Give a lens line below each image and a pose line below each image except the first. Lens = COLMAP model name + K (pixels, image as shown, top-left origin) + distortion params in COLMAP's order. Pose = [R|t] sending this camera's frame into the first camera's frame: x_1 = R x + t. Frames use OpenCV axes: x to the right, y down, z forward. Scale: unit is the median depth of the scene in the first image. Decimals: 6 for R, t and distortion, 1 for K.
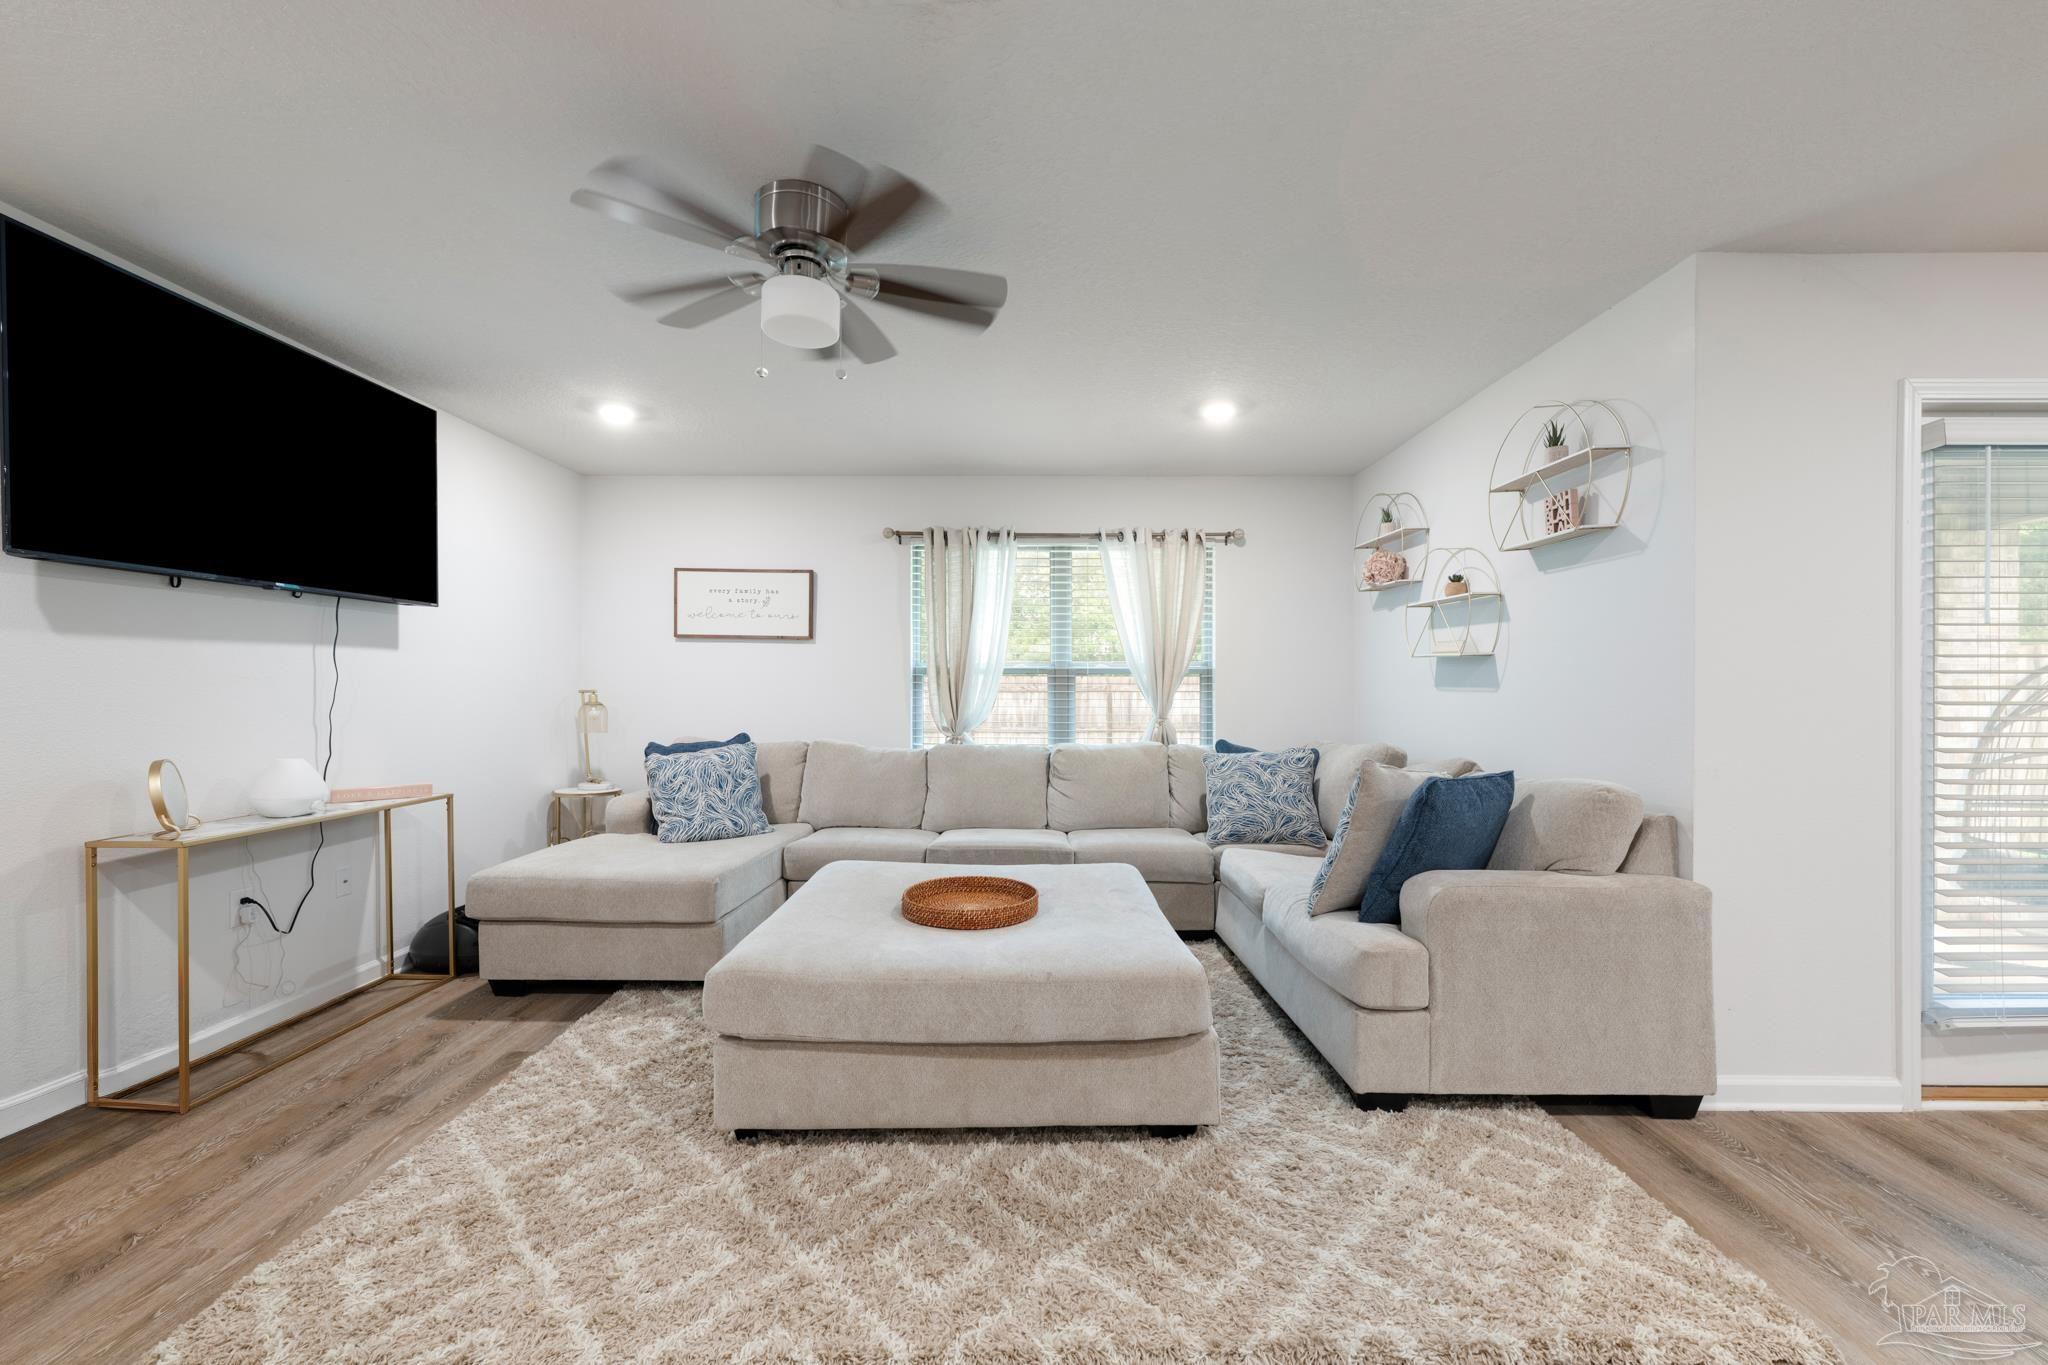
lens RADIAL K [[814.6, 0, 1034.0], [0, 814.6, 691.3], [0, 0, 1]] dist [0.000048, -0.000135]
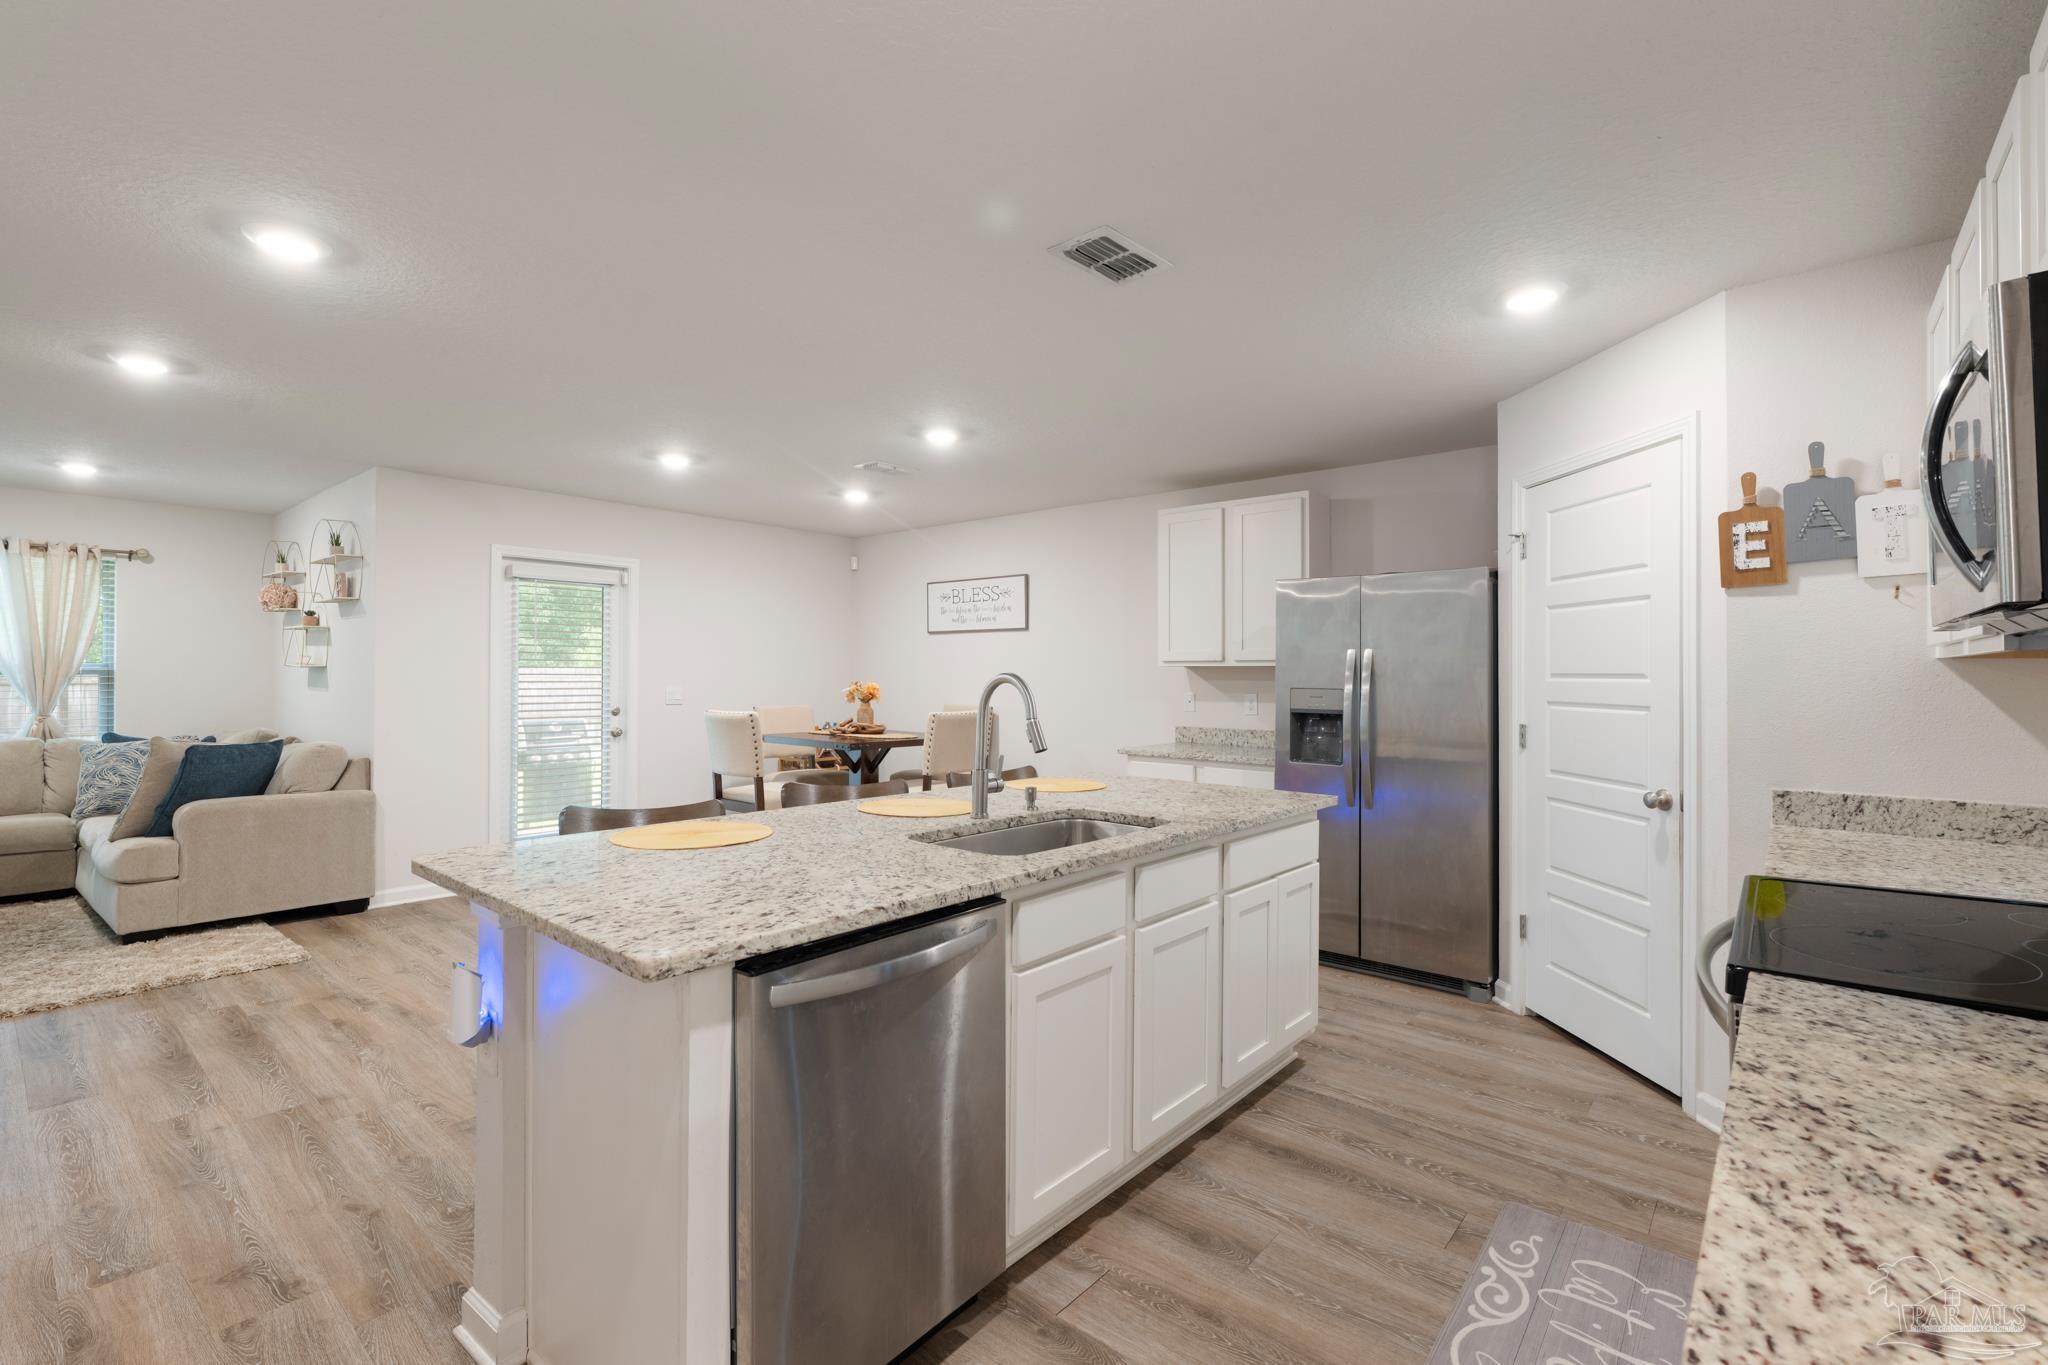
lens RADIAL K [[915.4, 0, 1040.3], [0, 915.4, 670.5], [0, 0, 1]] dist [-0.001770, 0.000033]
pose [[0.646579, 0.007170, 0.762814, 0.103062], [-0.001935, 0.999968, -0.007759, -0.023080], [-0.762845, 0.003540, 0.646572, -0.940667]]
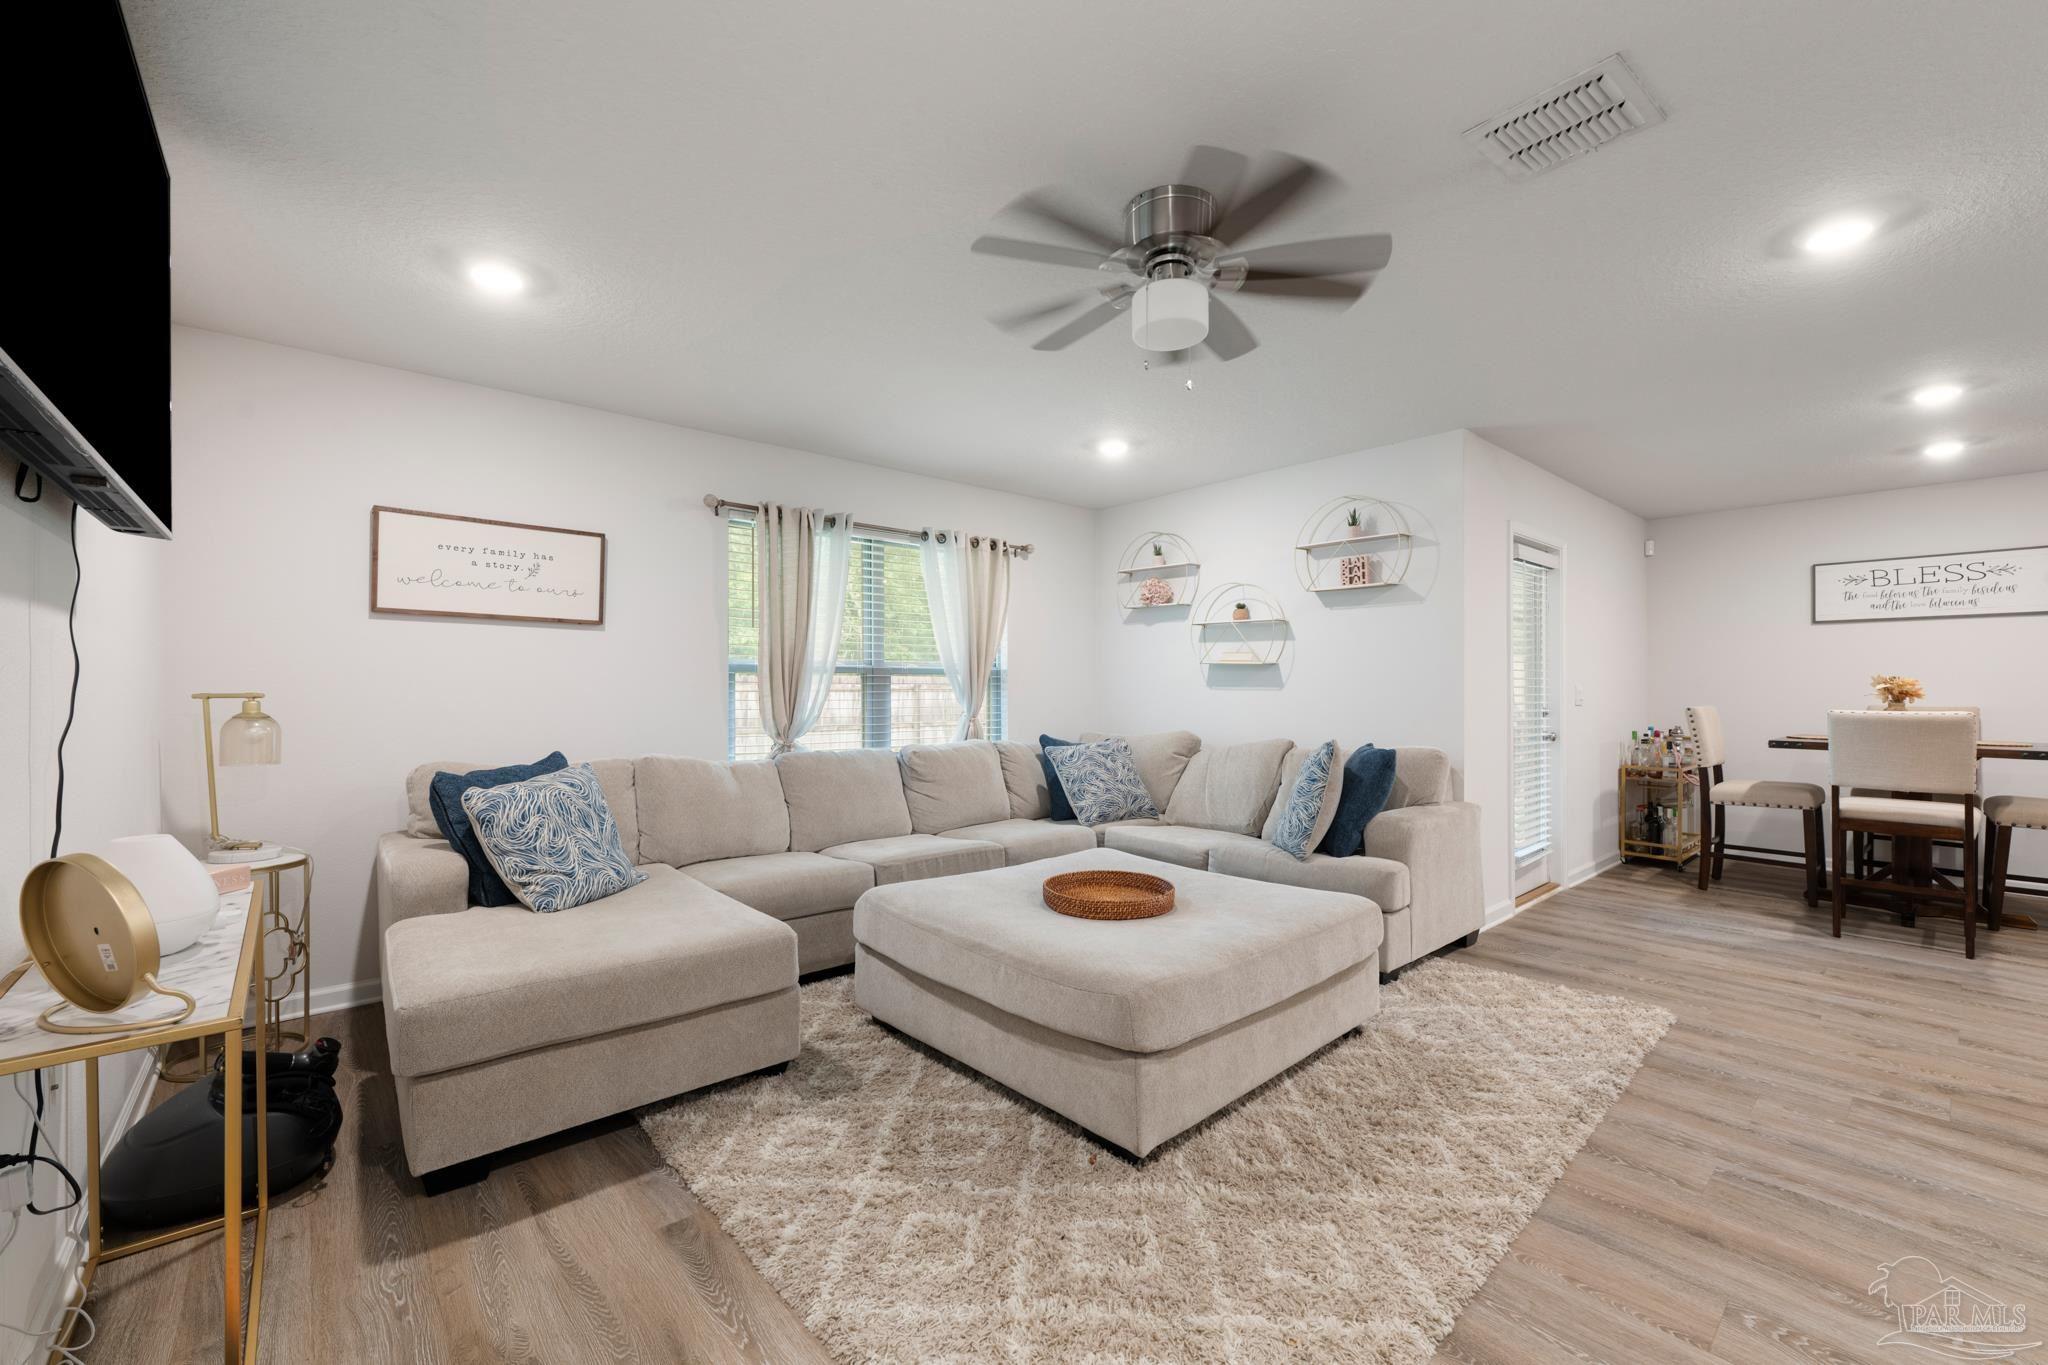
lens RADIAL K [[814.6, 0, 1038.3], [0, 814.6, 693.0], [0, 0, 1]] dist [0.000048, -0.000135]
pose [[0.748815, -0.006120, 0.662751, -0.560518], [0.003533, 0.999980, 0.005242, -0.003161], [-0.662770, -0.001584, 0.748822, 0.188812]]
